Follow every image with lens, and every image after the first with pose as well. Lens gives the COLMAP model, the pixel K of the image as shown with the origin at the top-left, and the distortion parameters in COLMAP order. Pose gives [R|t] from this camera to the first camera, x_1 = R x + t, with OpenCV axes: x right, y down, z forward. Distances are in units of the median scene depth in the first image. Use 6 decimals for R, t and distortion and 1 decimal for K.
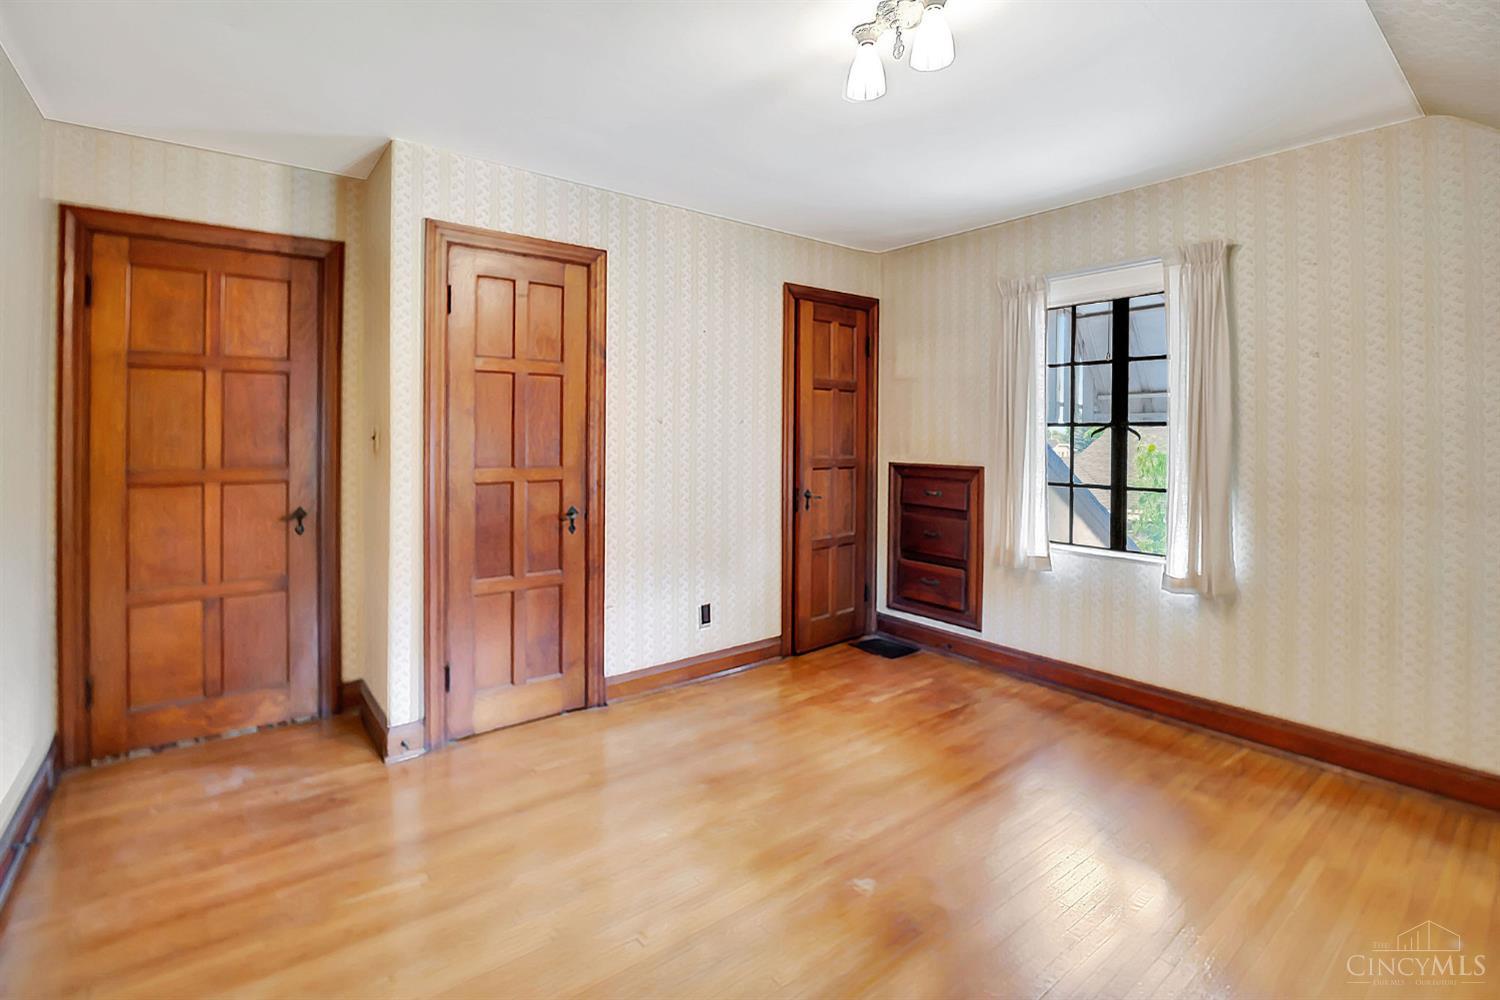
lens RADIAL K [[673.0, 0, 746.8], [0, 673.0, 470.6], [0, 0, 1]] dist [-0.000479, 0.000369]
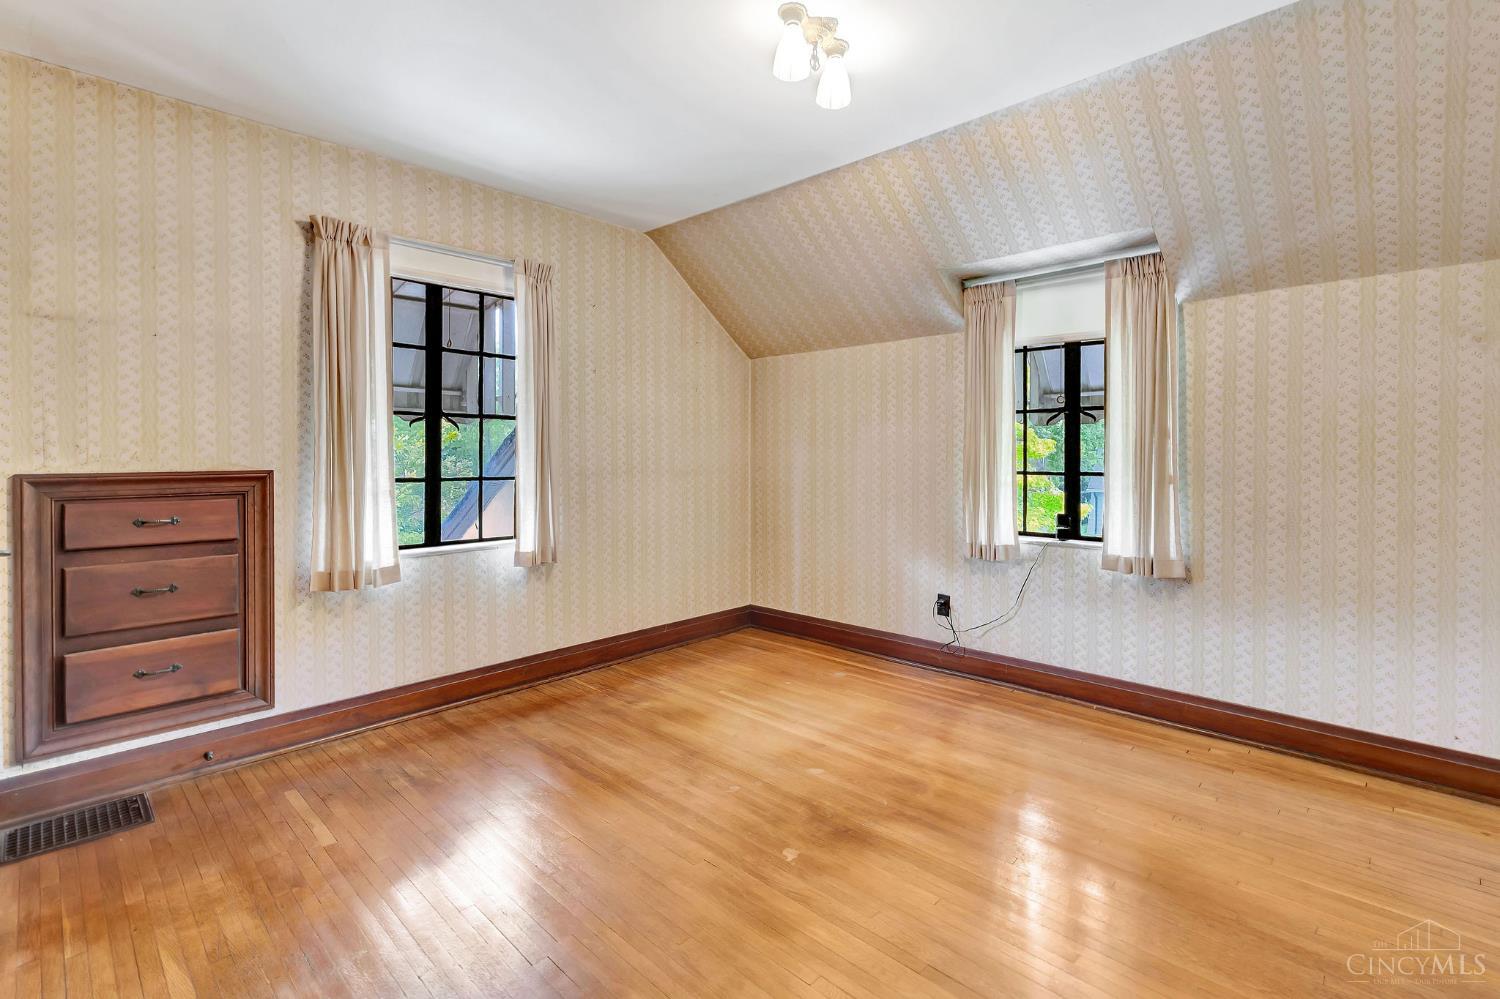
lens RADIAL K [[712.7, 0, 747.3], [0, 712.7, 462.2], [0, 0, 1]] dist [-0.001132, 0.000133]
pose [[-0.117002, -0.024861, 0.992820, -0.569441], [0.058101, 0.997803, 0.031833, -0.011667], [-0.991431, 0.061409, -0.115300, 0.749520]]
